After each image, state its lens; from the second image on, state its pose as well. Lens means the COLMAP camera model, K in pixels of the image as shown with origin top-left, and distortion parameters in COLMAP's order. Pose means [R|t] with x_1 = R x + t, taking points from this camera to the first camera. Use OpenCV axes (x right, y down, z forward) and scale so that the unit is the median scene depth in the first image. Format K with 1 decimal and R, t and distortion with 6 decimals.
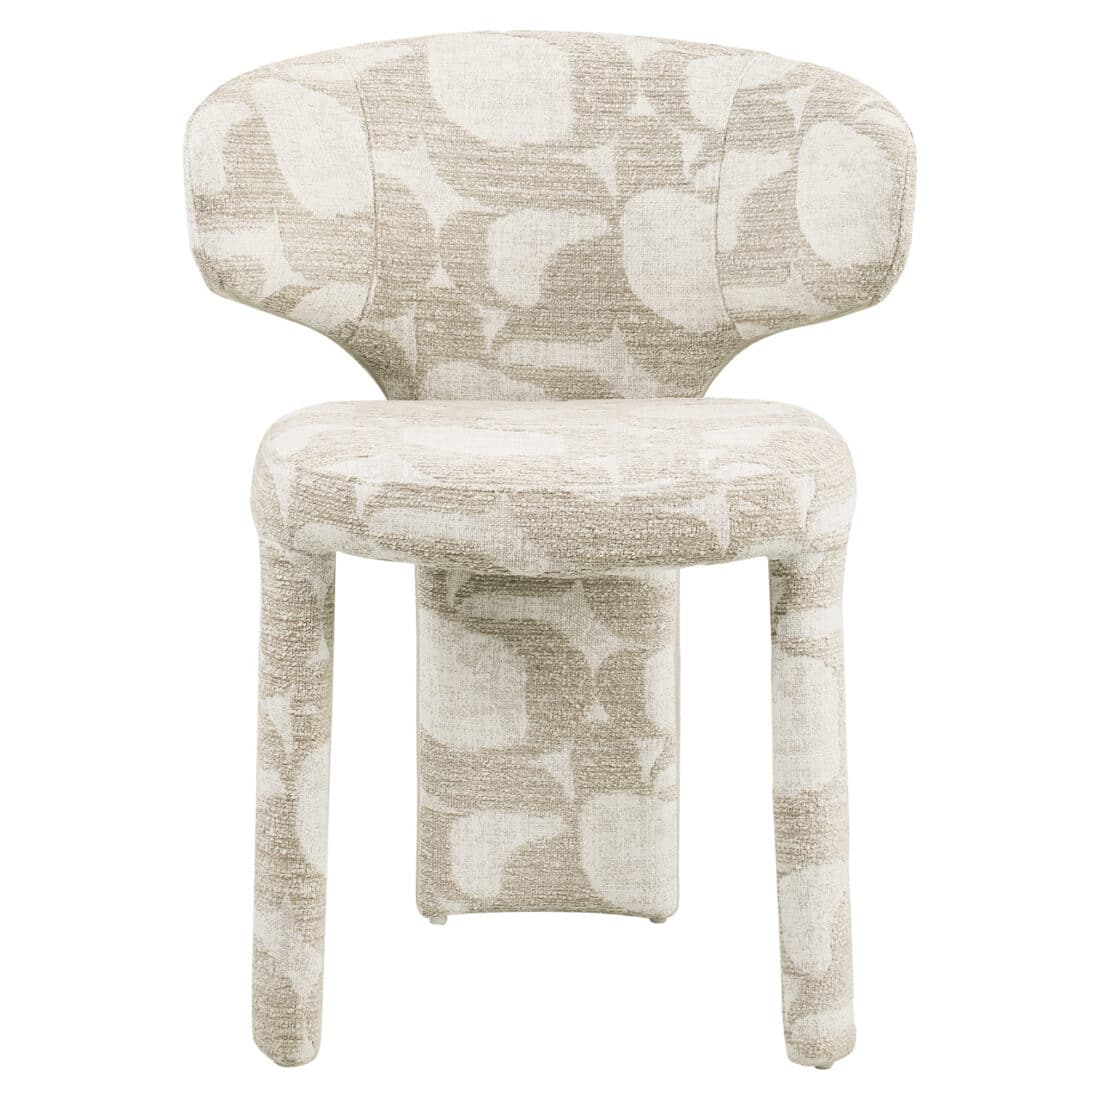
lens RADIAL K [[3908.3, 0, 550.0], [0, 3908.3, 550.0], [0, 0, 1]] dist [0.753674, -0.123207]
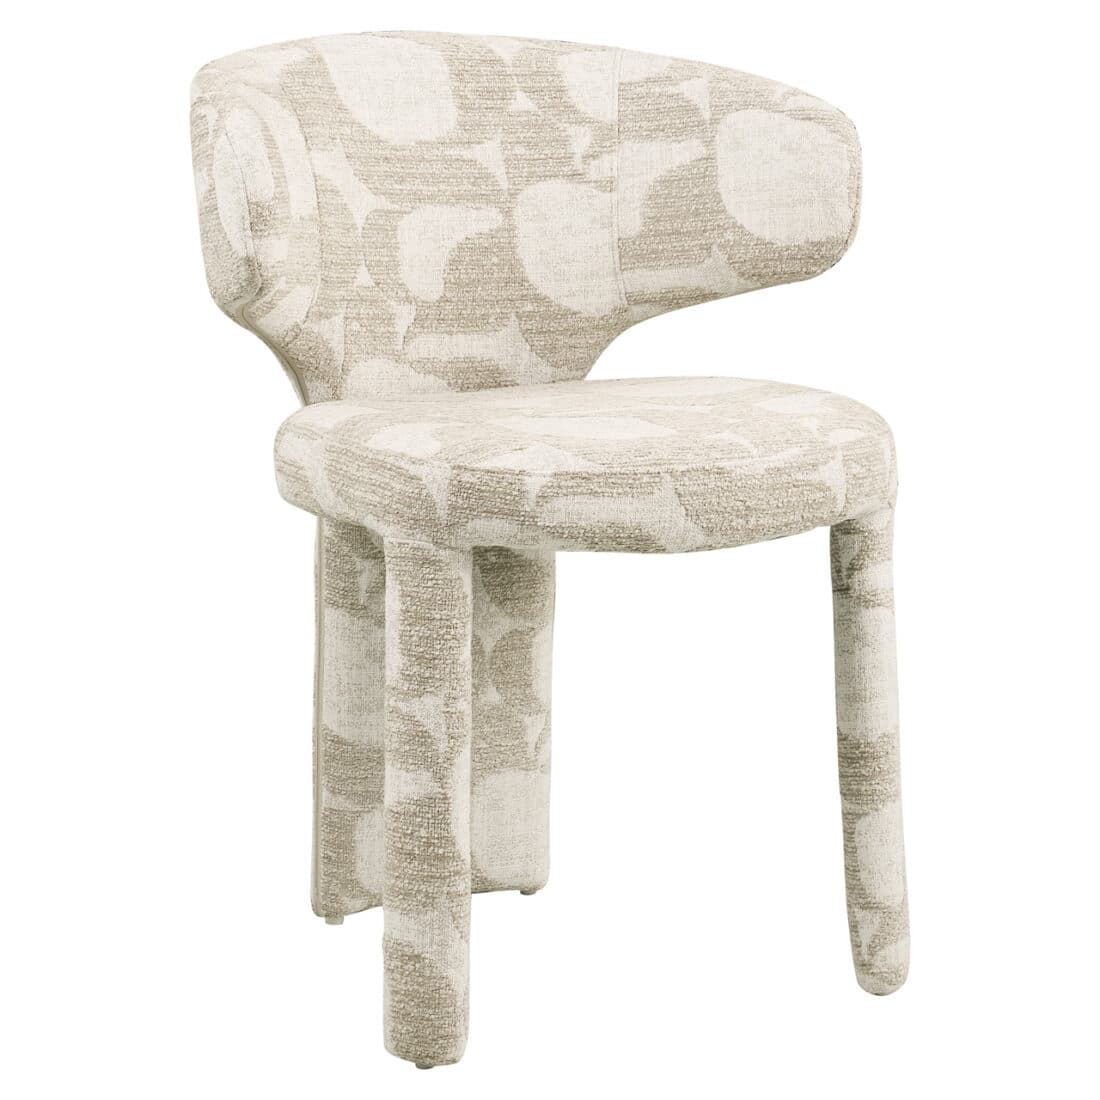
lens RADIAL K [[3846.5, 0, 550.6], [0, 3846.5, 498.9], [0, 0, 1]] dist [0.709913, 1.416856]
pose [[0.873891, -0.078389, 0.479760, -0.465991], [0.084835, 0.996361, 0.008270, -0.016747], [-0.478663, 0.033474, 0.877361, 0.111026]]
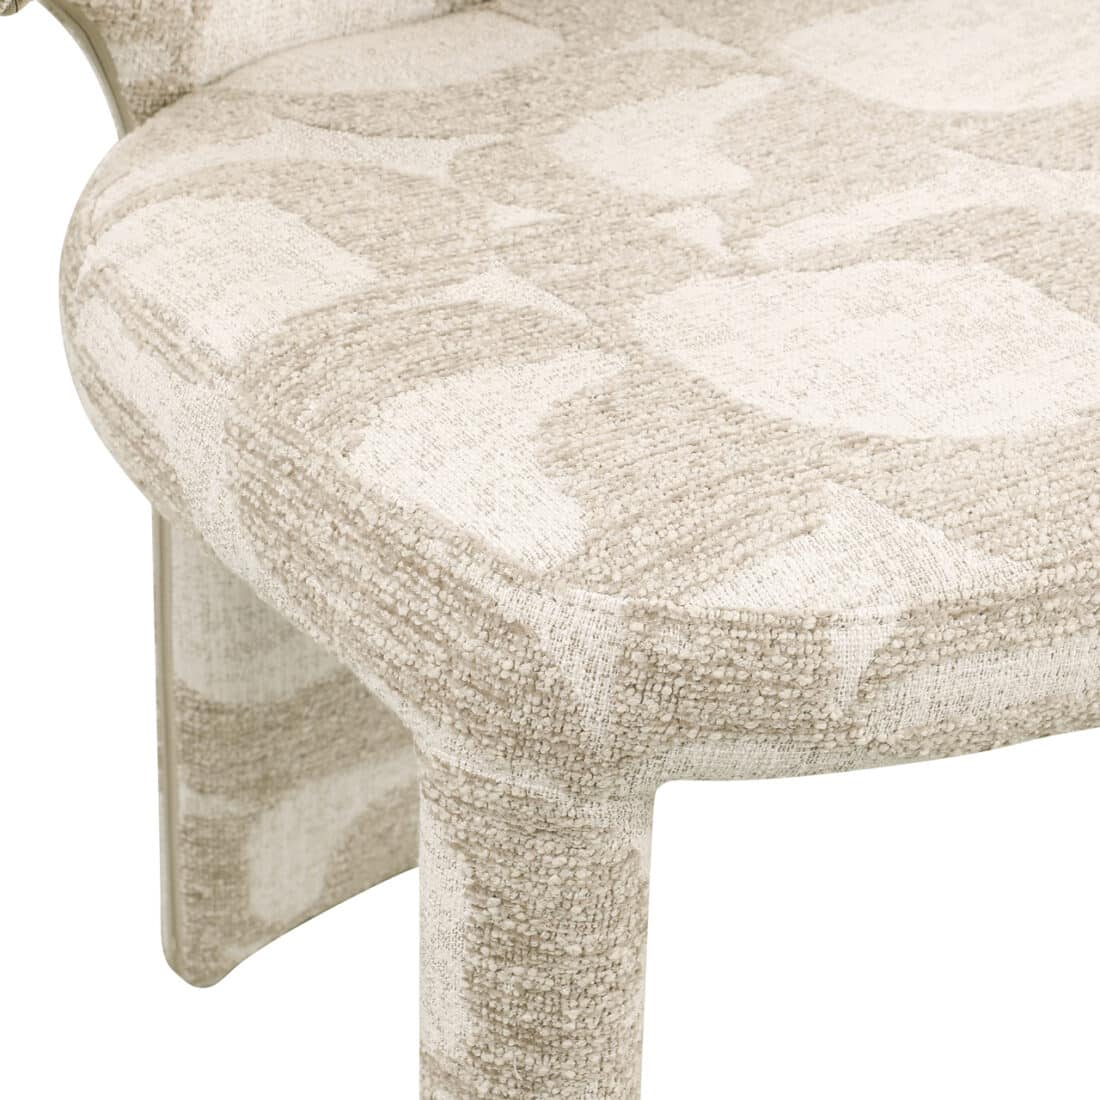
lens RADIAL K [[2823.8, 0, 550.1], [0, 2823.8, 507.2], [0, 0, 1]] dist [0.314754, -0.386177]
pose [[0.797874, -0.303054, 0.521109, -0.181562], [0.080888, 0.910451, 0.405630, -0.121012], [-0.597372, -0.281490, 0.750939, 0.734669]]
